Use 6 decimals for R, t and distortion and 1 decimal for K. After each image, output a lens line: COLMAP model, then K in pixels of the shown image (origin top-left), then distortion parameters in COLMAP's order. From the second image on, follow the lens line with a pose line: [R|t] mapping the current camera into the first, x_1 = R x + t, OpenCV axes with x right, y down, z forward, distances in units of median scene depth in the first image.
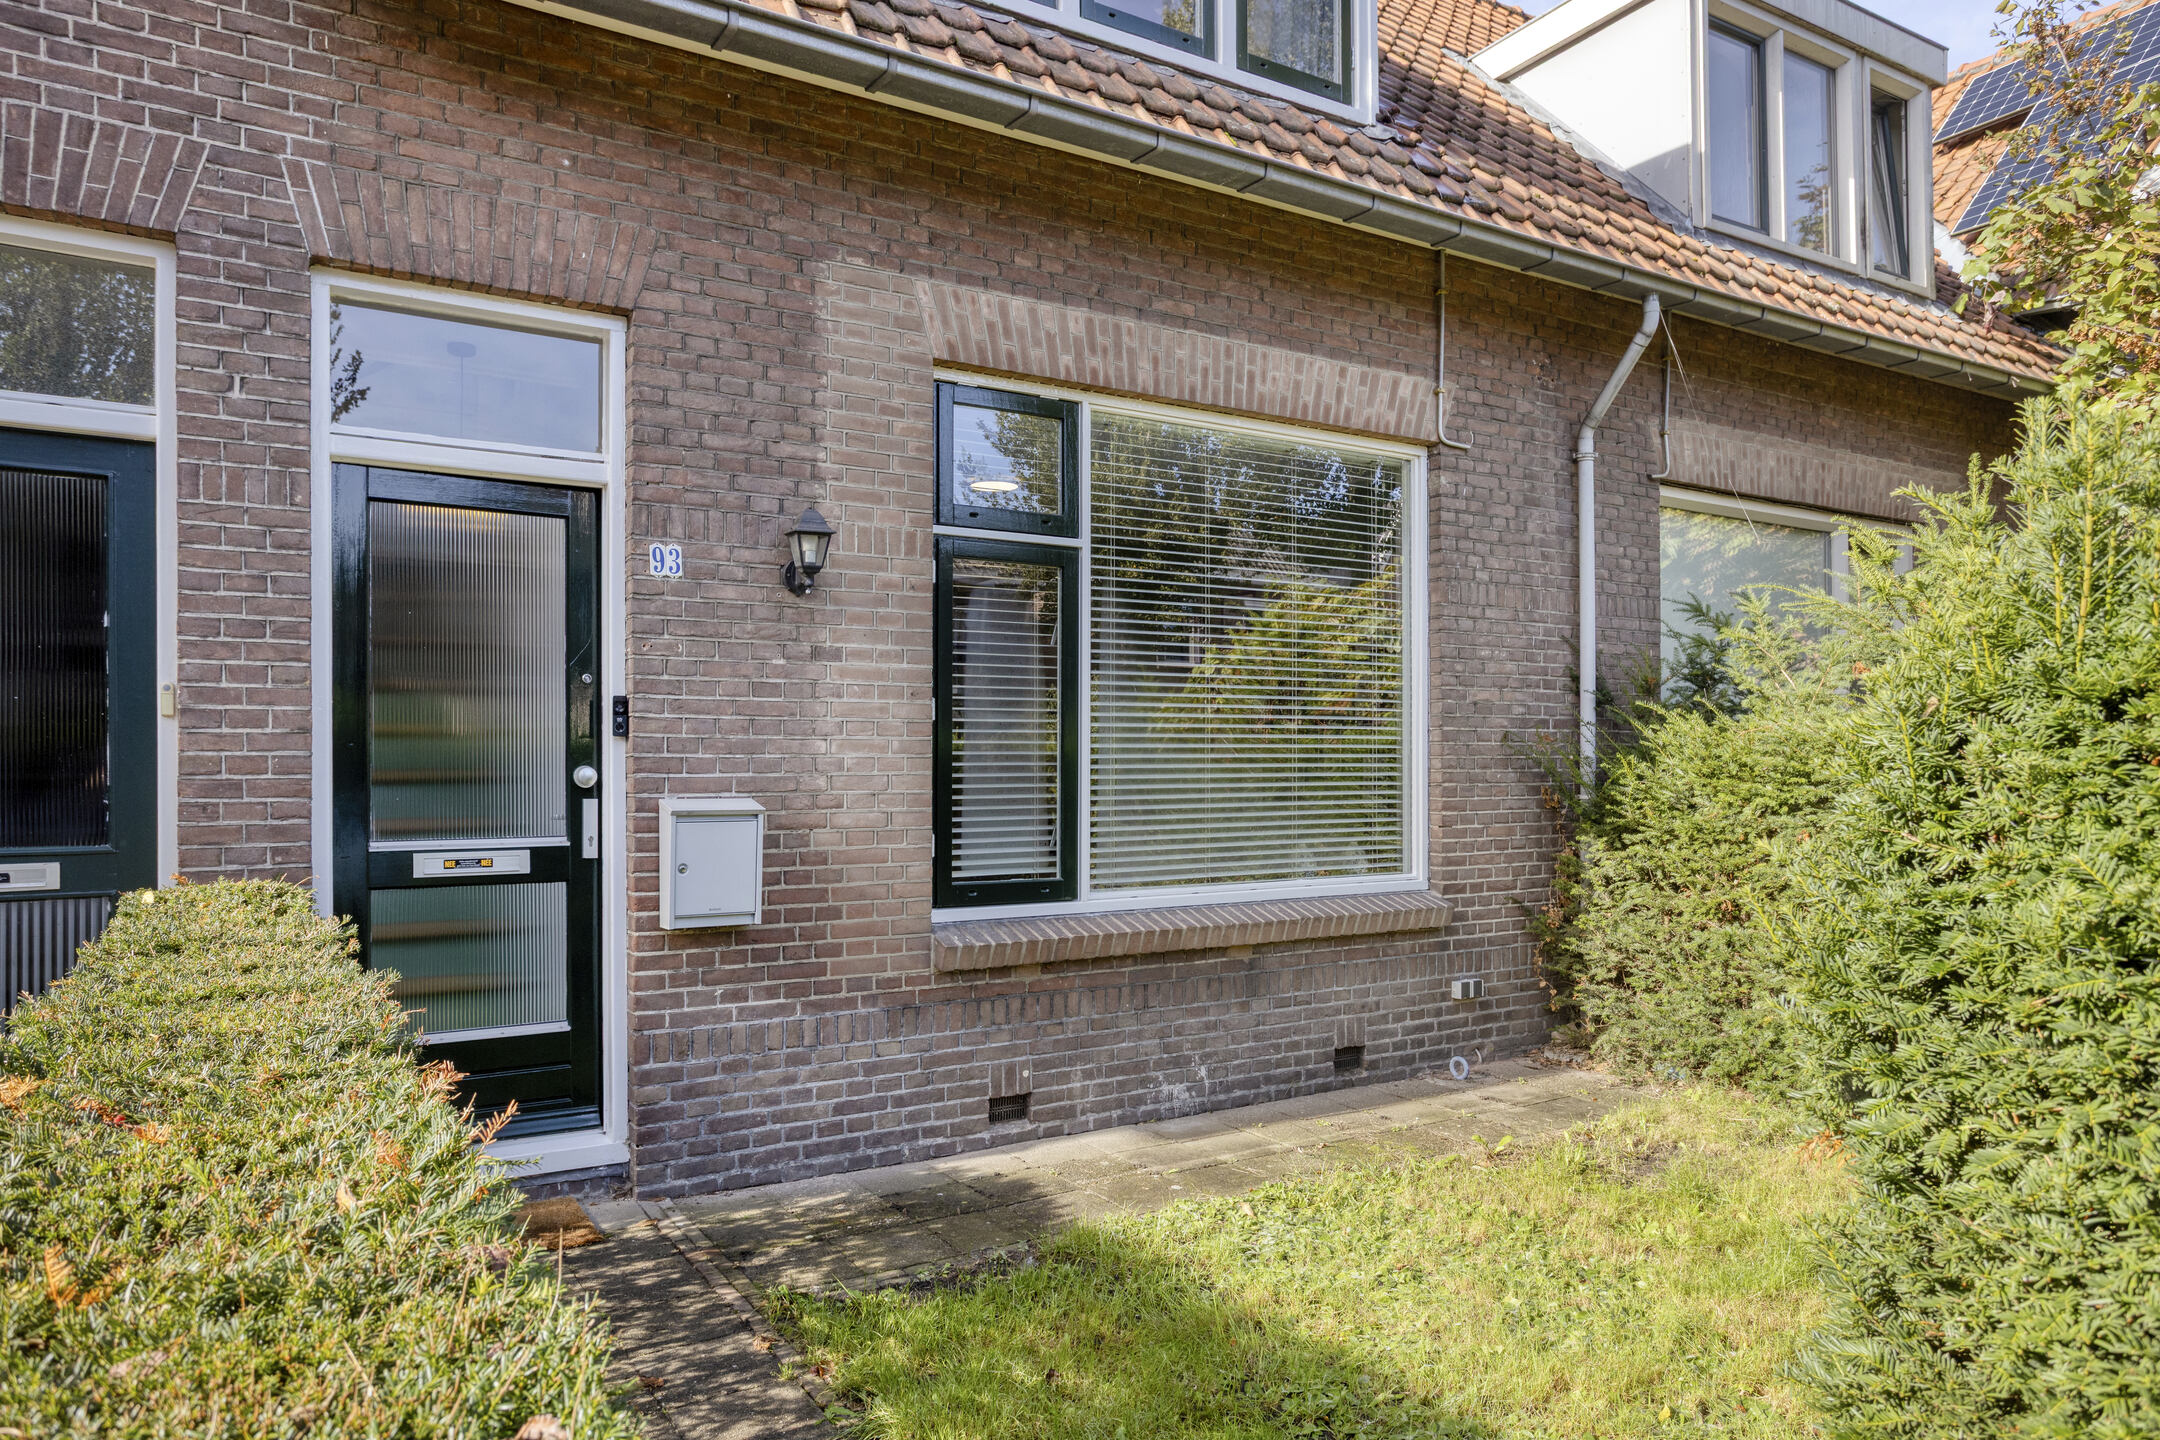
lens RADIAL K [[1420.7, 0, 1091.5], [0, 1420.7, 731.2], [0, 0, 1]] dist [0.001256, 0.015954]
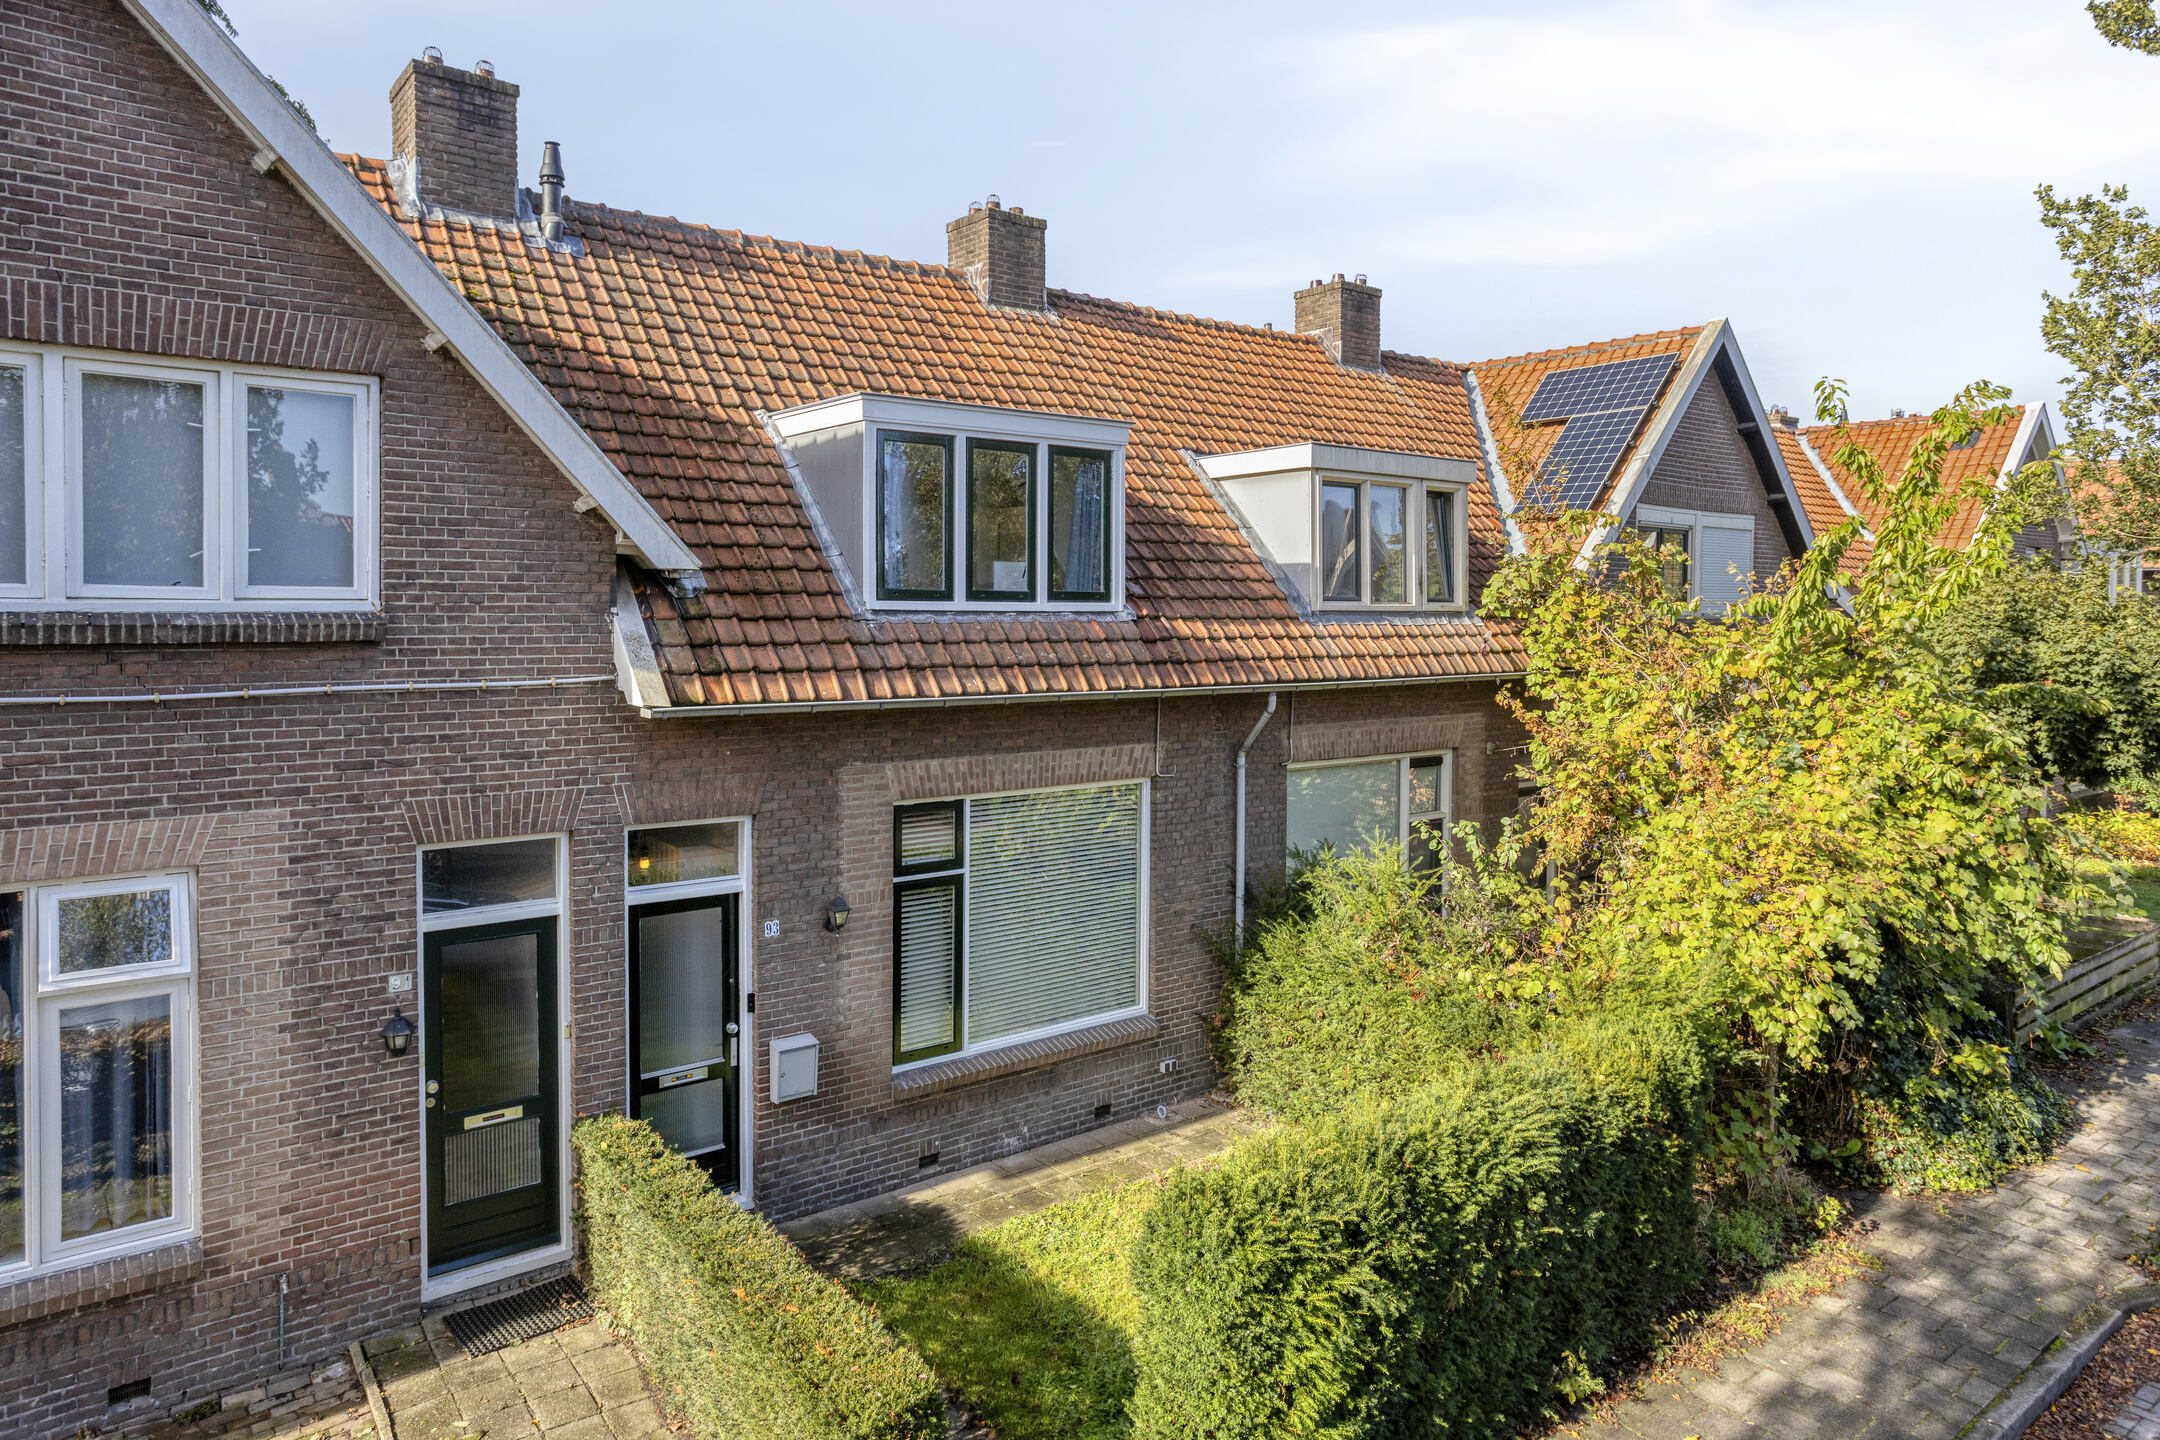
lens RADIAL K [[1351.7, 0, 1070.8], [0, 1351.7, 635.8], [0, 0, 1]] dist [0.001570, 0.005861]
pose [[0.995188, 0.004001, 0.097900, -0.050982], [-0.008144, 0.999086, 0.041961, -0.594974], [-0.097643, -0.042557, 0.994311, -0.948760]]
